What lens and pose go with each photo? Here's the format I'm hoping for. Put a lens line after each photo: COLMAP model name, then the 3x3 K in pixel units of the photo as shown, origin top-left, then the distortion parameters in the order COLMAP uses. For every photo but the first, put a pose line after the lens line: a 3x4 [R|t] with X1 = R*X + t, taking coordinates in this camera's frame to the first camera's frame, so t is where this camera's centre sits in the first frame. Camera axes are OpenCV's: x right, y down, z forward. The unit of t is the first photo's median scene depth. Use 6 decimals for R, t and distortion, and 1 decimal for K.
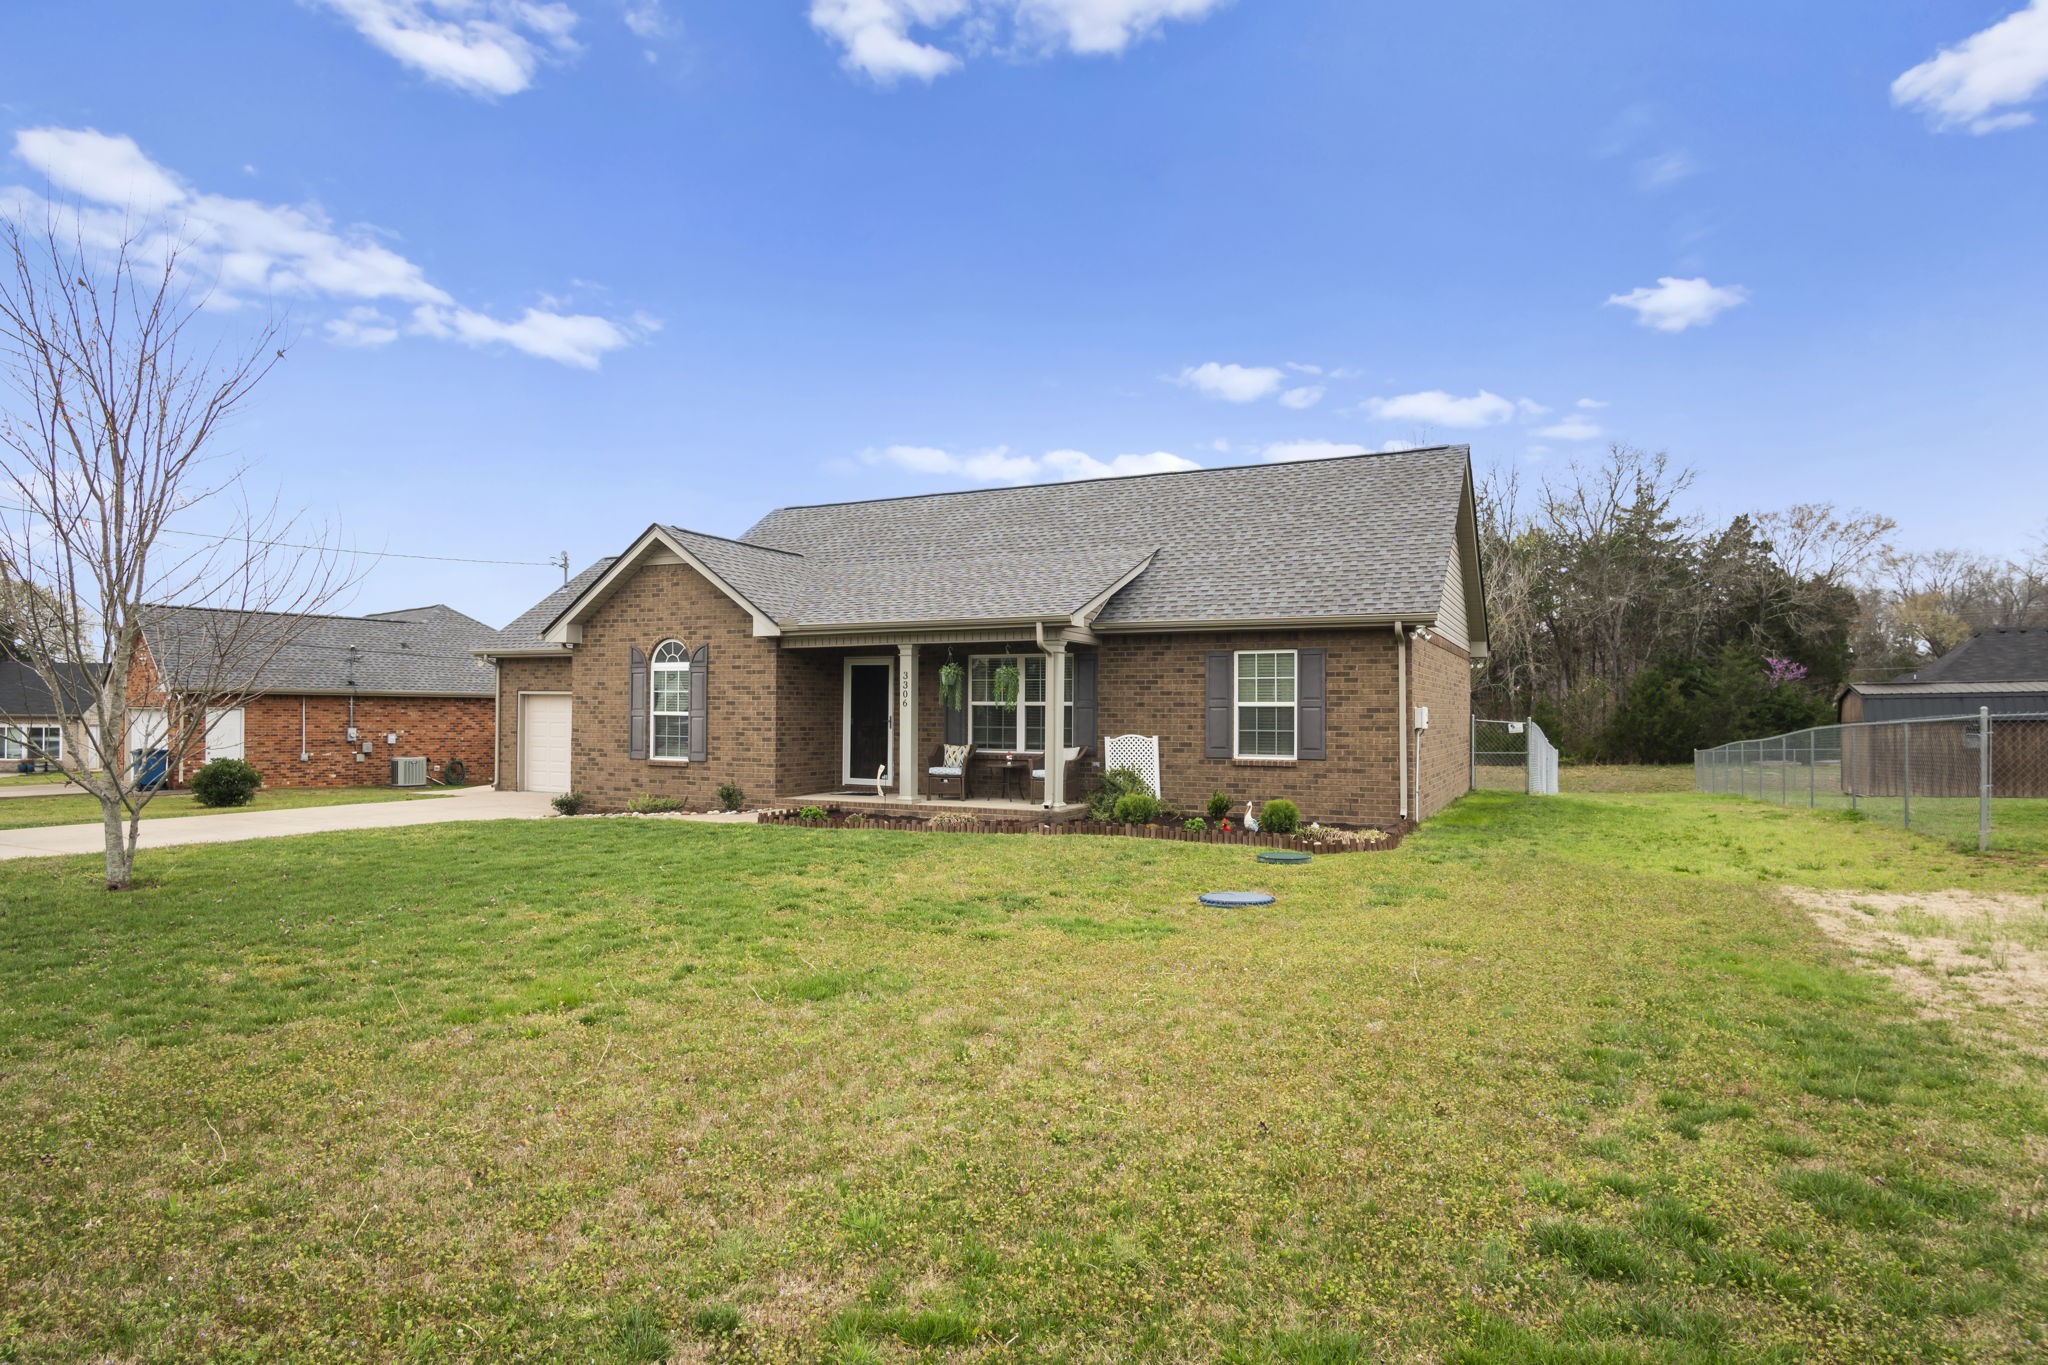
lens RADIAL K [[1128.5, 0, 1018.8], [0, 1128.5, 652.1], [0, 0, 1]] dist [-0.031790, 0.000109]
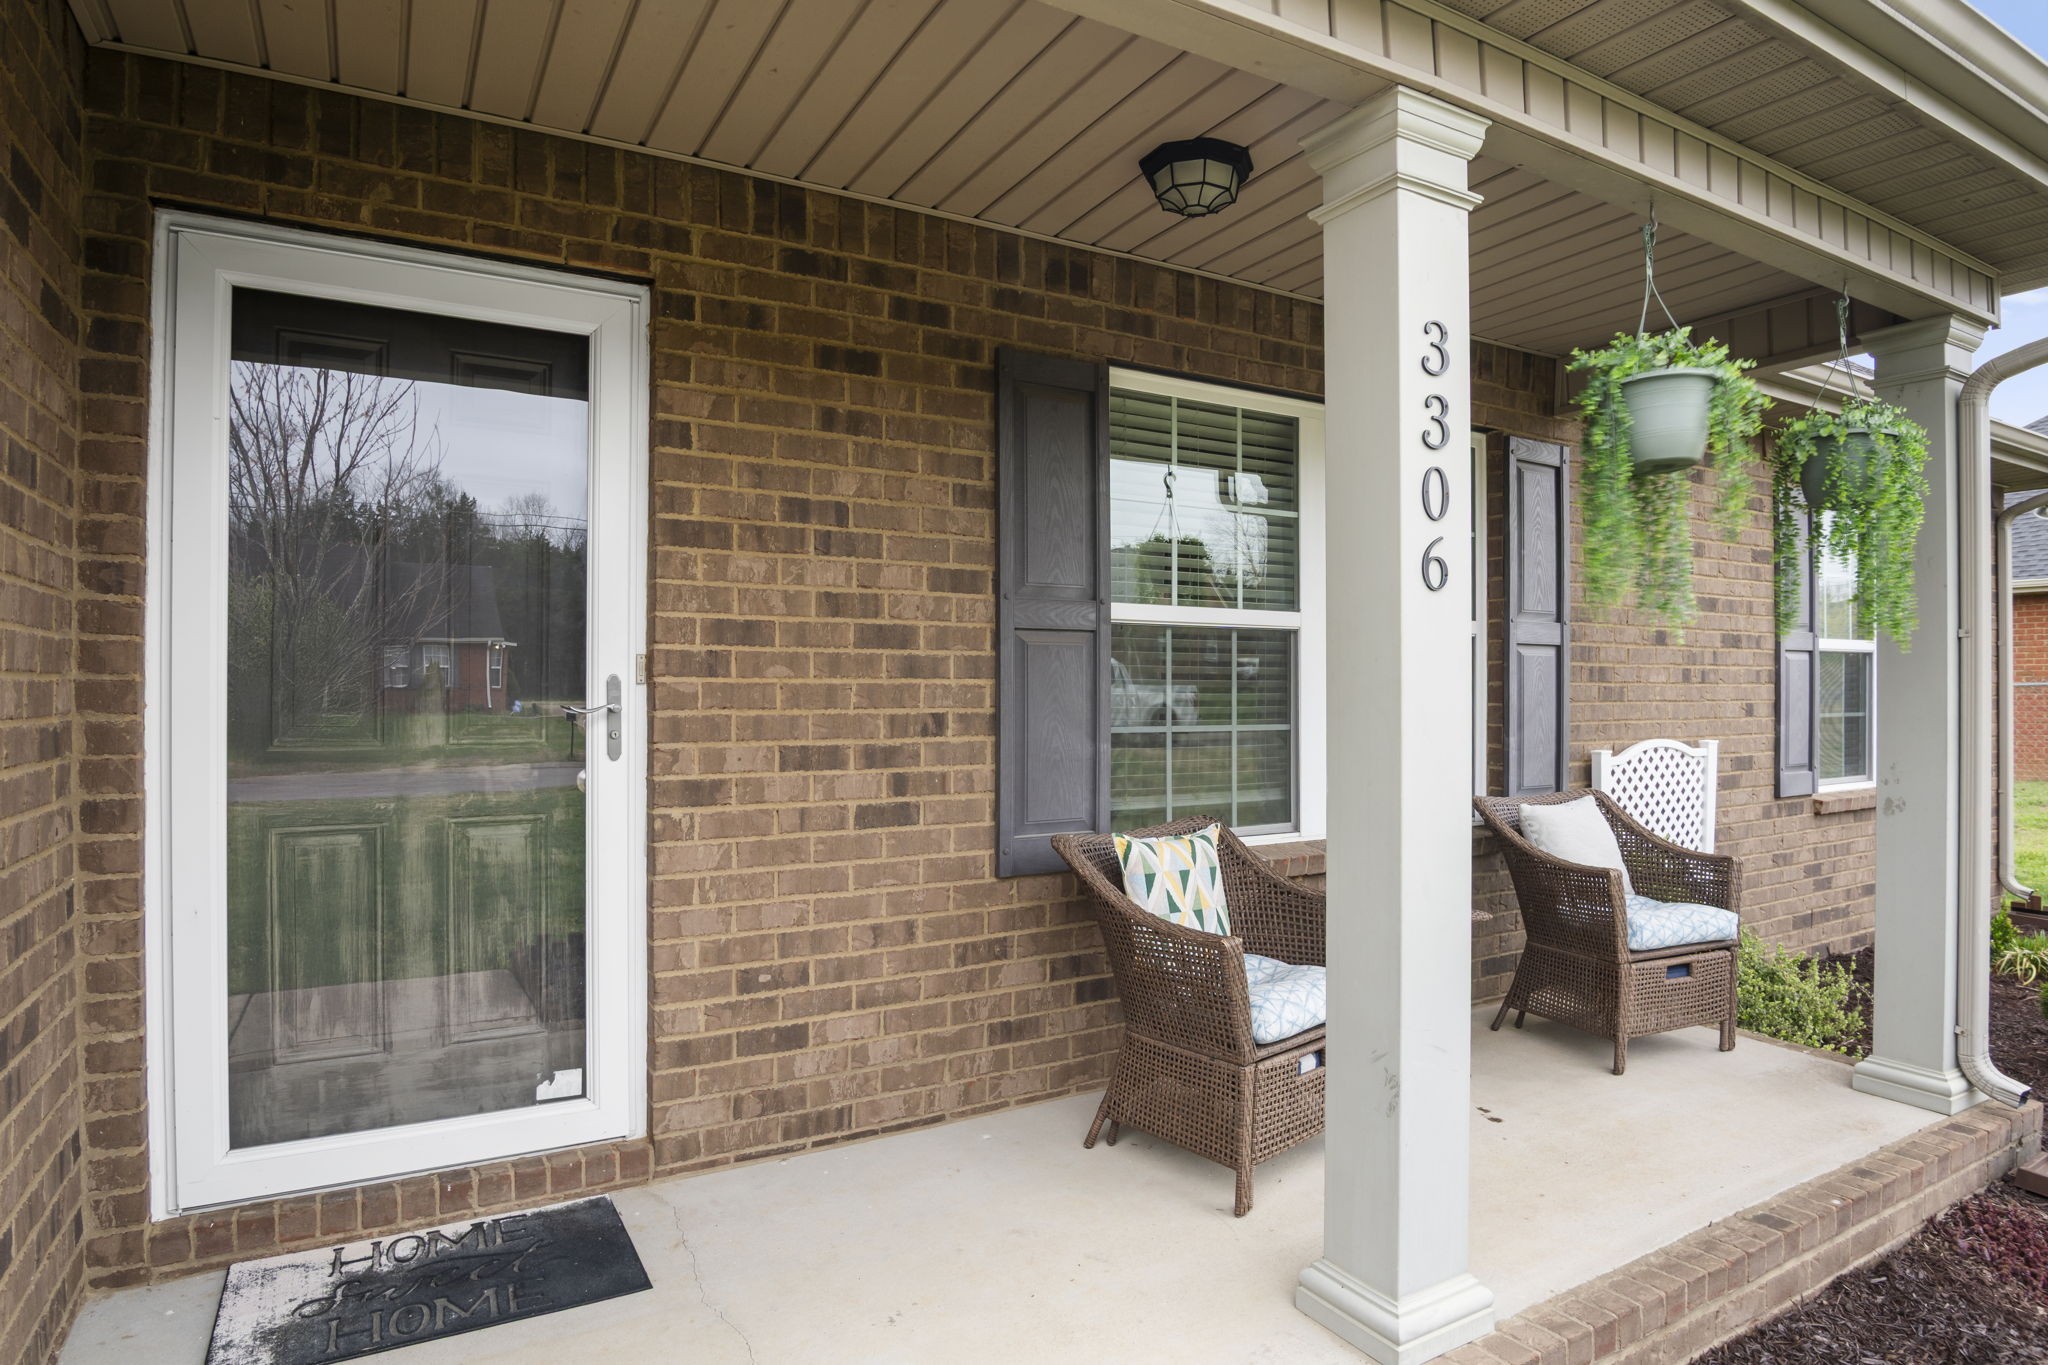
lens RADIAL K [[1137.6, 0, 1024.0], [0, 1137.6, 682.5], [0, 0, 1]] dist [-0.036347, 0.001352]
pose [[0.557484, 0.005911, 0.830167, -0.216439], [-0.035660, 0.999222, 0.016832, 0.055308], [-0.829421, -0.038987, 0.557261, 0.905202]]
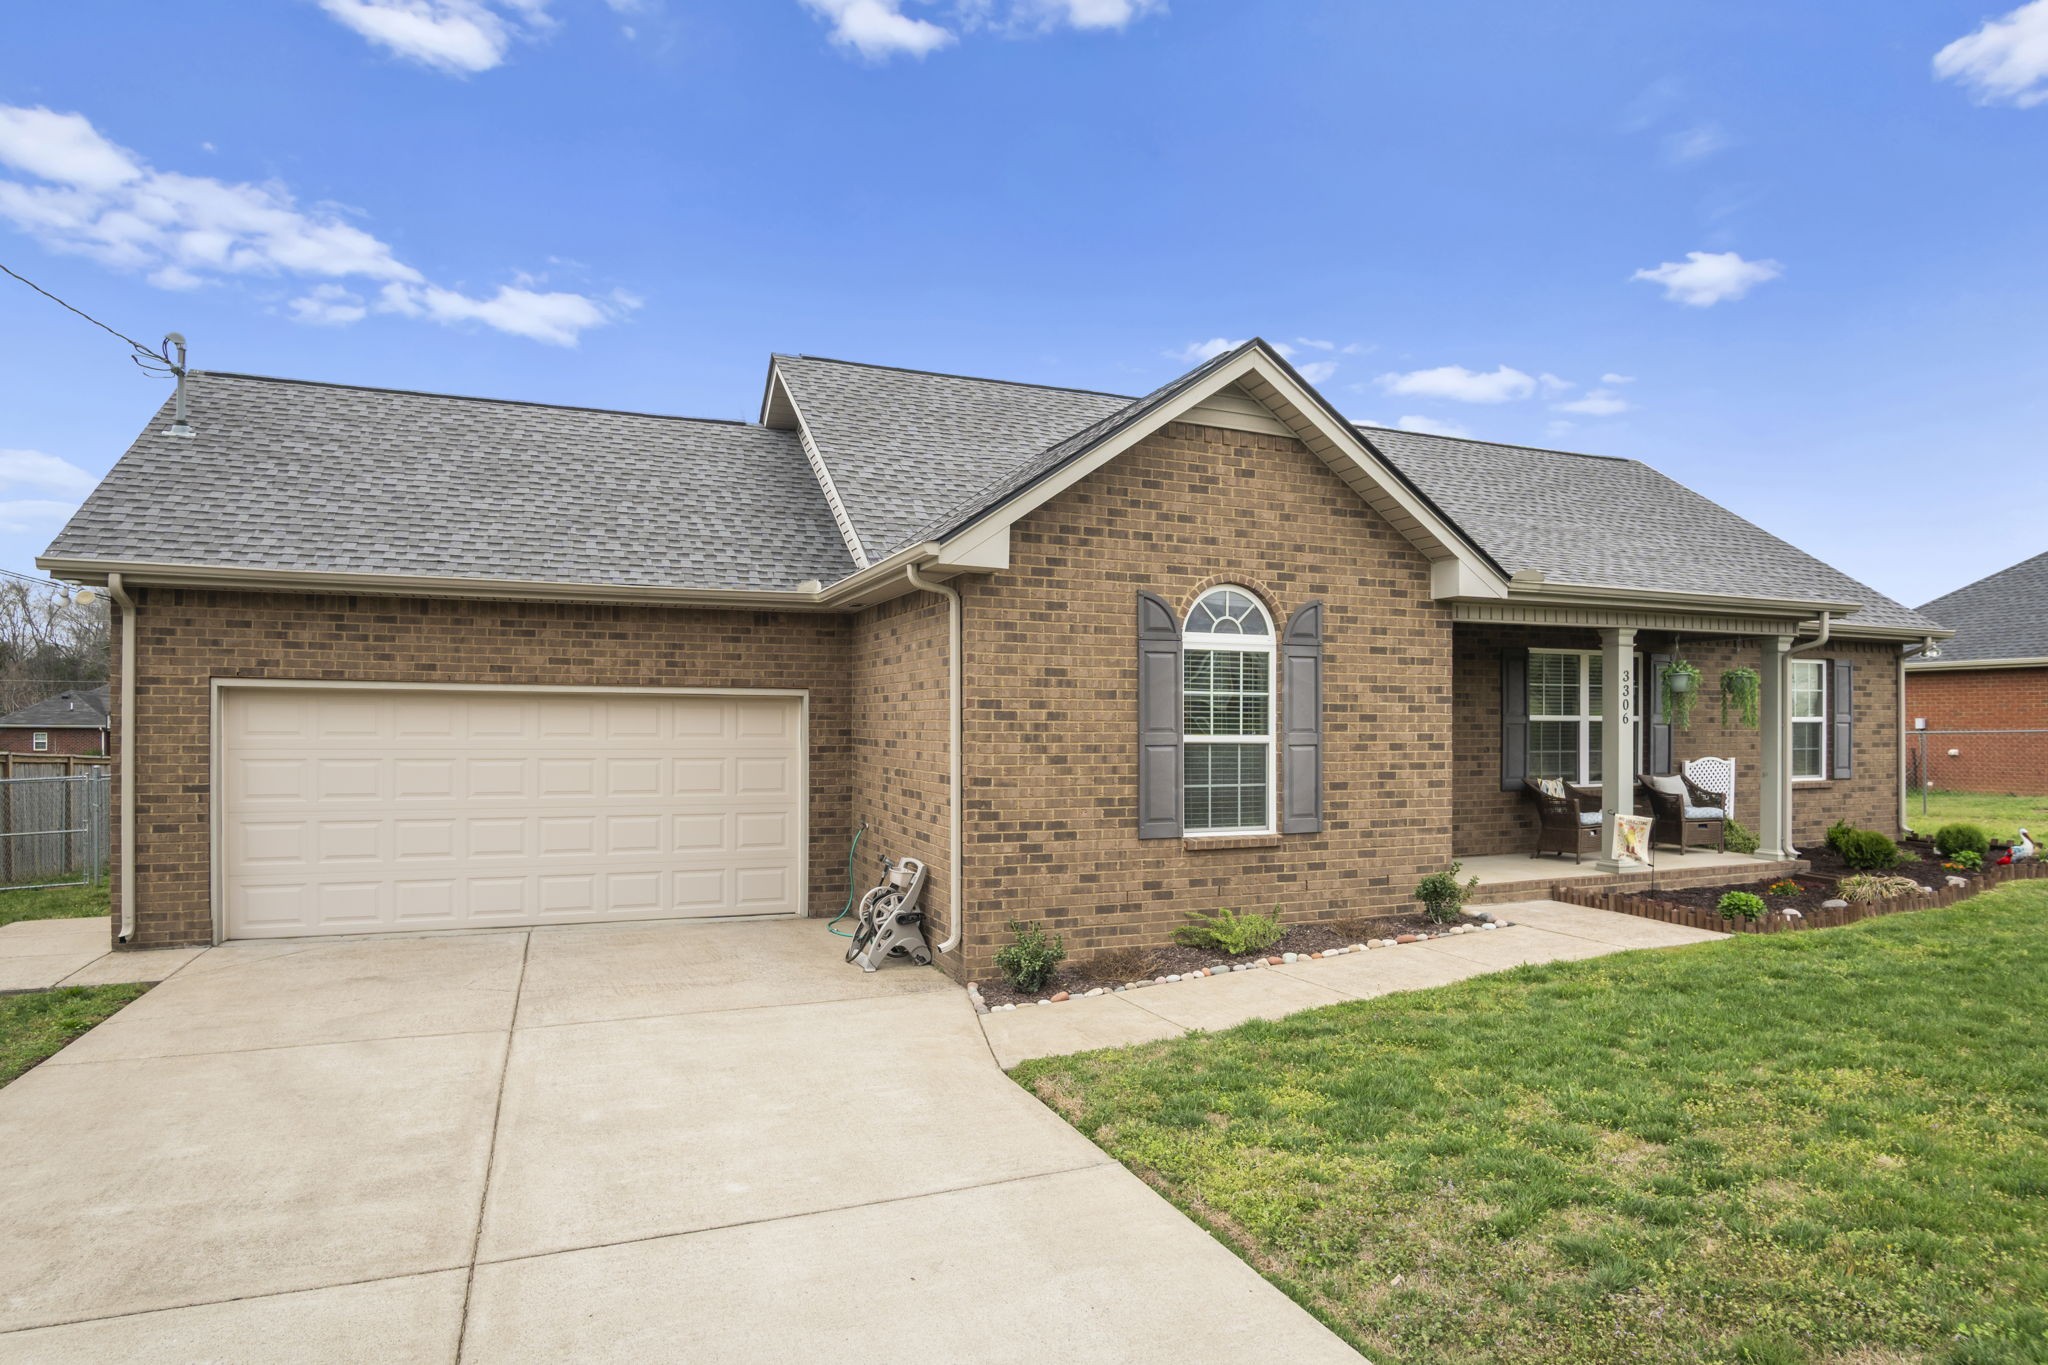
lens RADIAL K [[1137.6, 0, 1024.0], [0, 1137.6, 682.5], [0, 0, 1]] dist [-0.036347, 0.001352]
pose [[0.665095, 0.022130, 0.746430, -0.764971], [-0.040387, 0.999164, 0.006363, 0.032205], [-0.745665, -0.034378, 0.665433, 0.774408]]
